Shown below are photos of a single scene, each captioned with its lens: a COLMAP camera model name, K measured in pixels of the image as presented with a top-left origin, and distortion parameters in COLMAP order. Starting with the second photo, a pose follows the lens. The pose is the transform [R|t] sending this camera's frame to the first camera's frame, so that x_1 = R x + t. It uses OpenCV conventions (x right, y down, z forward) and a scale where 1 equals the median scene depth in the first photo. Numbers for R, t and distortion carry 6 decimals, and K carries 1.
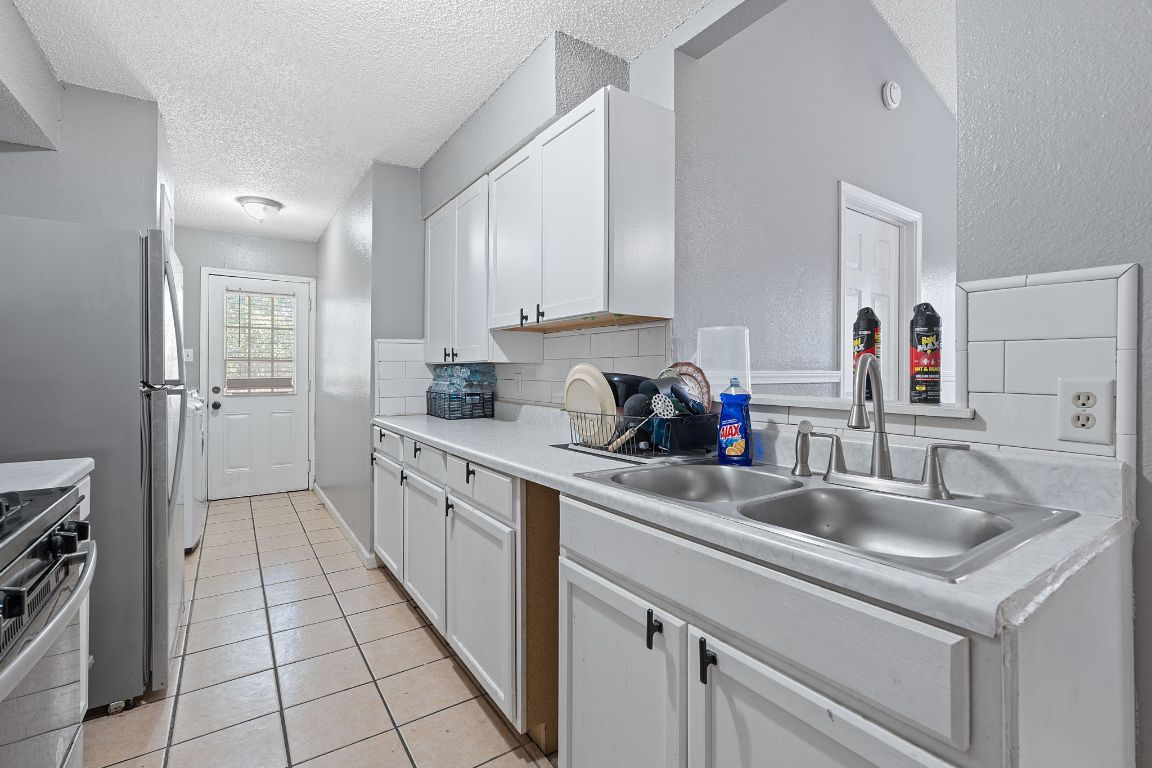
lens RADIAL K [[507.1, 0, 574.2], [0, 507.1, 370.8], [0, 0, 1]] dist [-0.002141, -0.000009]
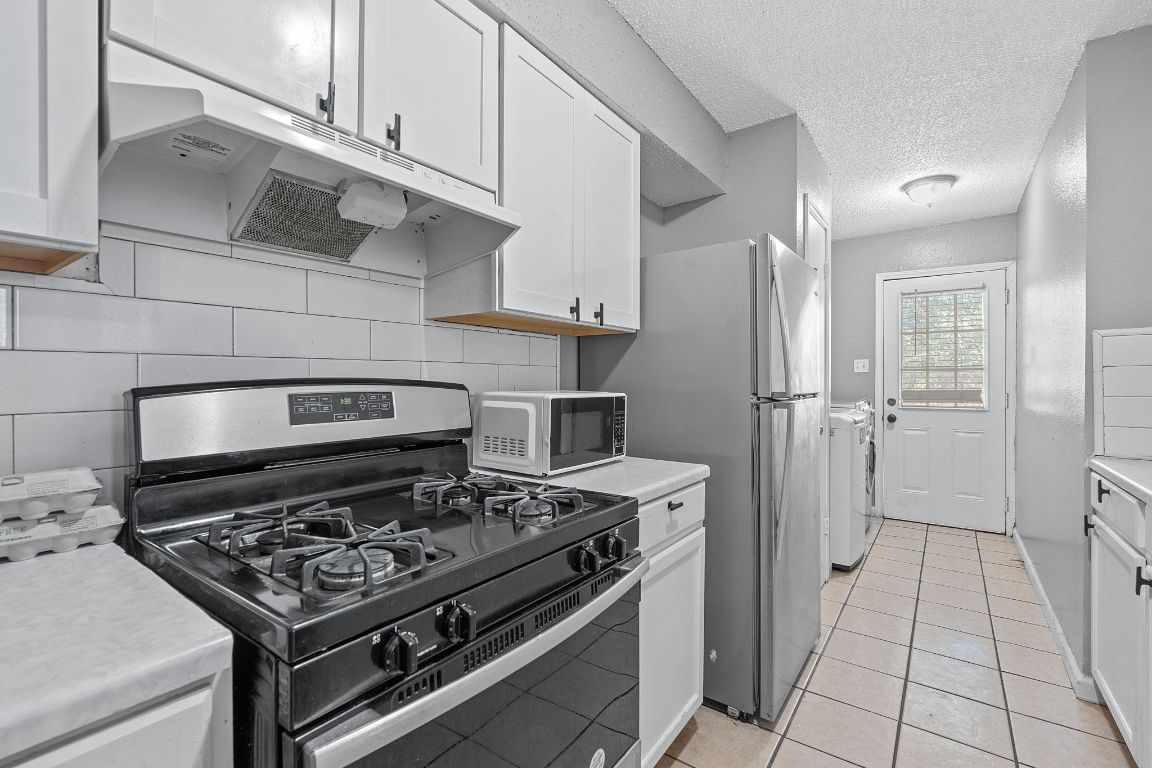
lens RADIAL K [[507.1, 0, 575.4], [0, 507.1, 381.5], [0, 0, 1]] dist [-0.002141, -0.000009]
pose [[0.337845, -0.000951, -0.941201, -0.020594], [0.001641, 0.999999, -0.000422, -0.000855], [0.941200, -0.001402, 0.337846, 0.145163]]
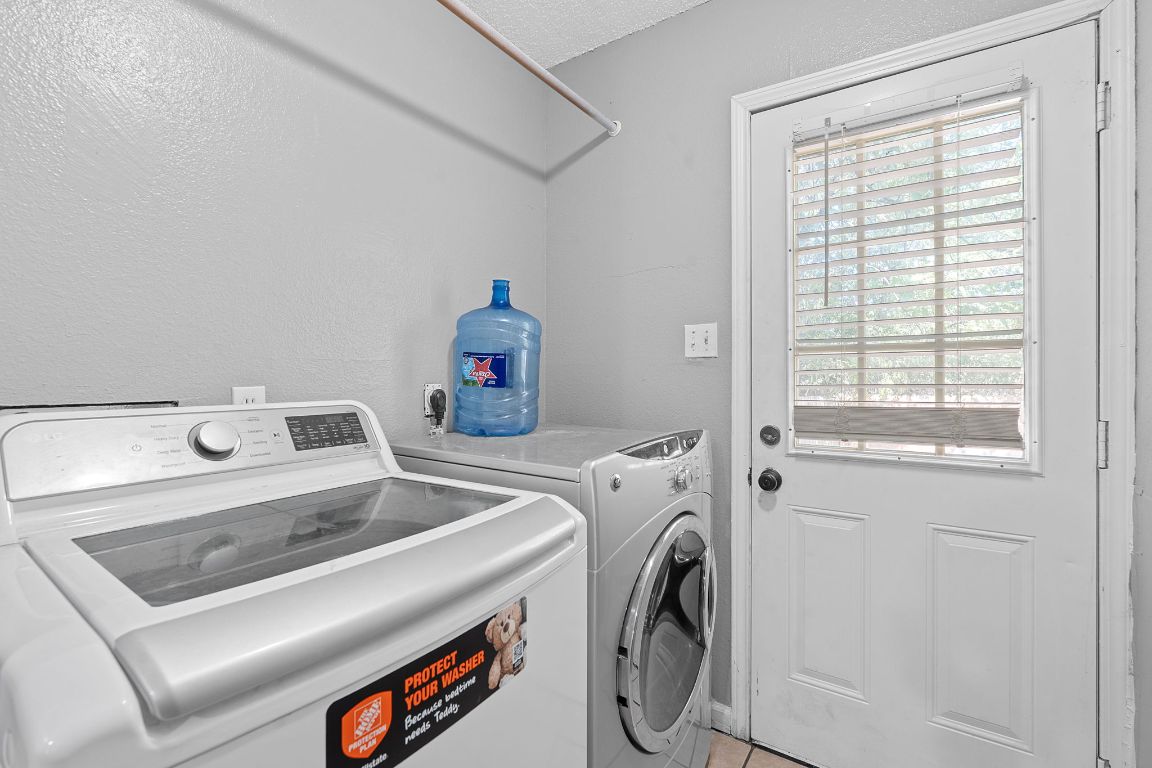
lens RADIAL K [[507.1, 0, 578.5], [0, 507.1, 376.3], [0, 0, 1]] dist [-0.002141, -0.000009]
pose [[0.319845, -0.007214, -0.947443, -0.472291], [-0.000938, 0.999968, -0.007930, -0.000424], [0.947470, 0.003425, 0.319828, 0.864465]]
